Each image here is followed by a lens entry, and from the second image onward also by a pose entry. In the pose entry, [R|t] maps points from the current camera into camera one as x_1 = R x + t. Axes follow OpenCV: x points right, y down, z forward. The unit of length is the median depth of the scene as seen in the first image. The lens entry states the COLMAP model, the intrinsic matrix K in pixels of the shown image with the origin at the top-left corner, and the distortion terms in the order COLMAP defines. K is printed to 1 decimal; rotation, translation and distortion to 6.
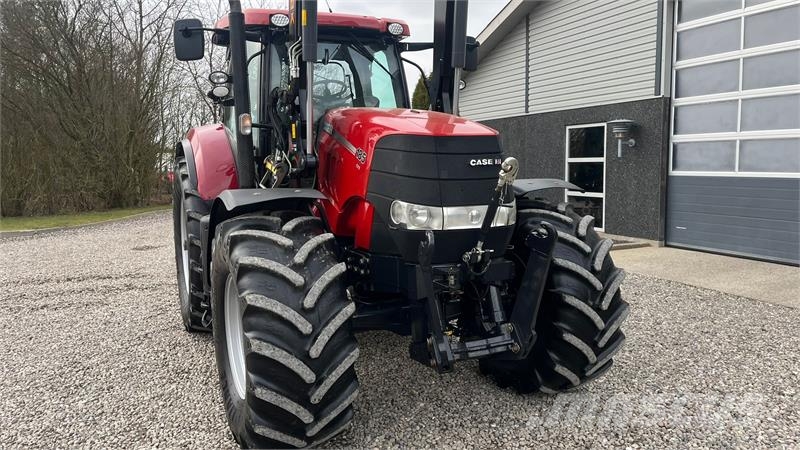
lens RADIAL K [[603.3, 0, 391.6], [0, 603.3, 218.2], [0, 0, 1]] dist [0.070681, -0.088700]
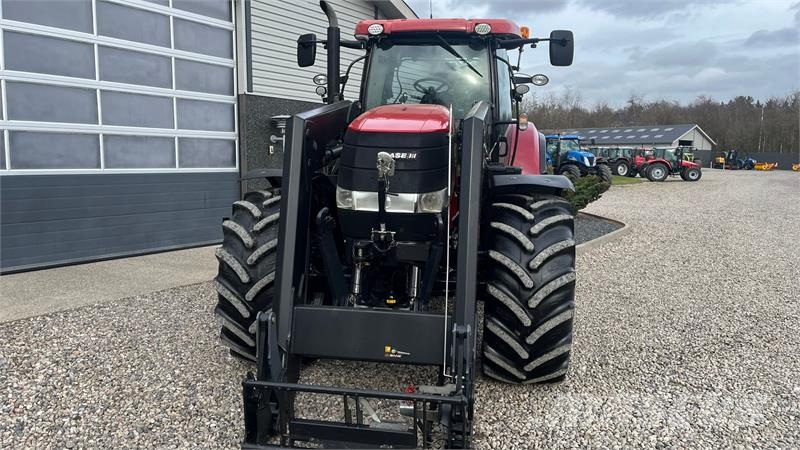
lens RADIAL K [[603.3, 0, 394.5], [0, 603.3, 228.7], [0, 0, 1]] dist [0.070681, -0.088700]
pose [[-0.541725, -0.090097, 0.835713, -0.410228], [0.076917, 0.984754, 0.156024, -0.087507], [-0.837029, 0.148803, -0.526536, 1.033123]]
